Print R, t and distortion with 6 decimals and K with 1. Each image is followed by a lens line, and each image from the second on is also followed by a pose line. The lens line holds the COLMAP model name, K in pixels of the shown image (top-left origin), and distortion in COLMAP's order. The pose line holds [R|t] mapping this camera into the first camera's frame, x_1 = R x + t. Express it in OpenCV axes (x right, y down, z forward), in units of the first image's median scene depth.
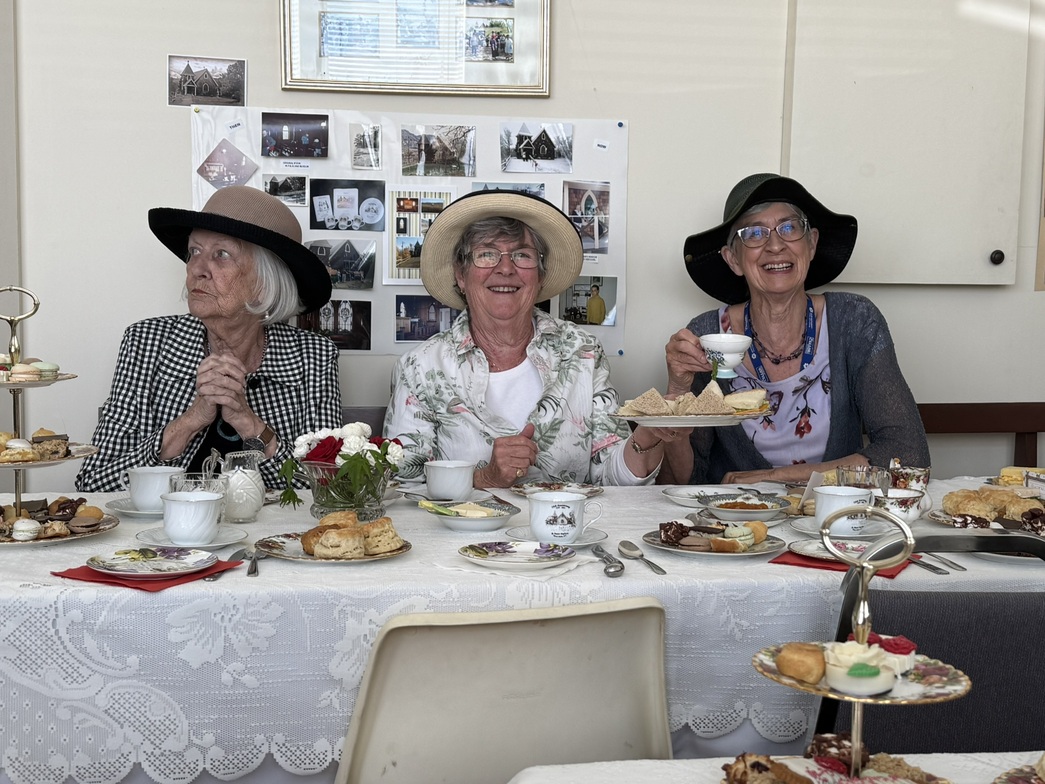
lens RADIAL K [[1445.3, 0, 523.3], [0, 1445.3, 392.4], [0, 0, 1]] dist [0.296804, 0.000000]
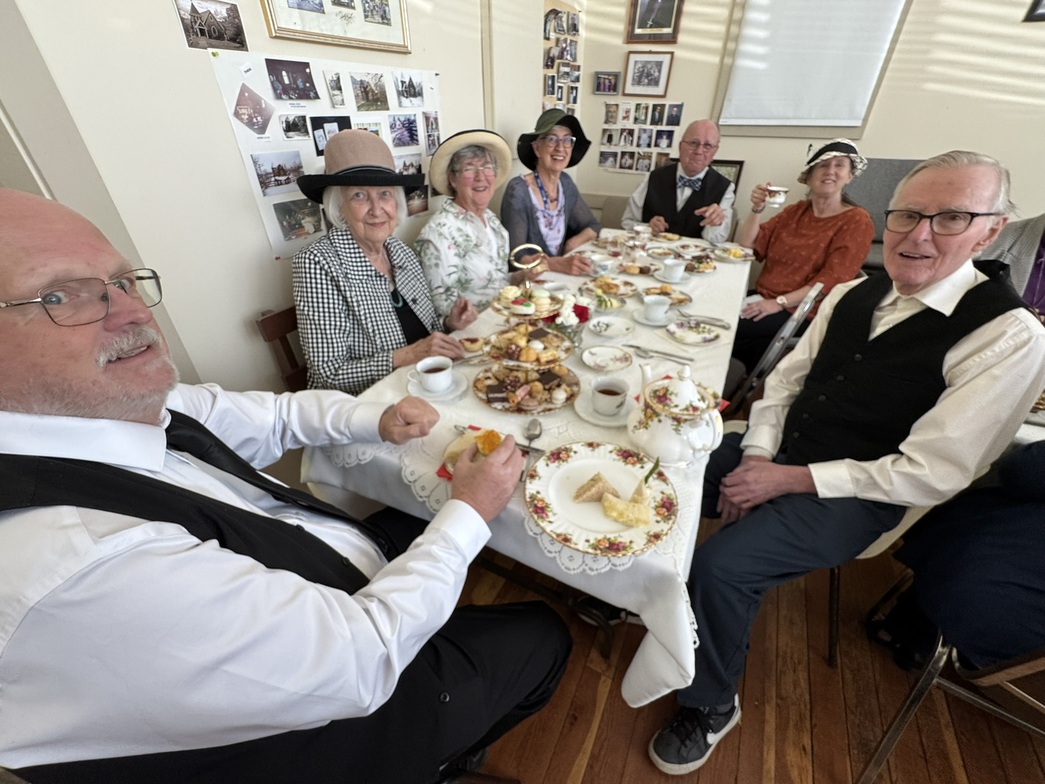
lens RADIAL K [[419.2, 0, 523.4], [0, 419.2, 395.2], [0, 0, 1]] dist [-0.001635, -0.000507]
pose [[0.542613, -0.486493, 0.684759, -0.445016], [0.068922, 0.838244, 0.540922, -0.125194], [-0.837150, -0.246316, 0.488372, 0.561245]]
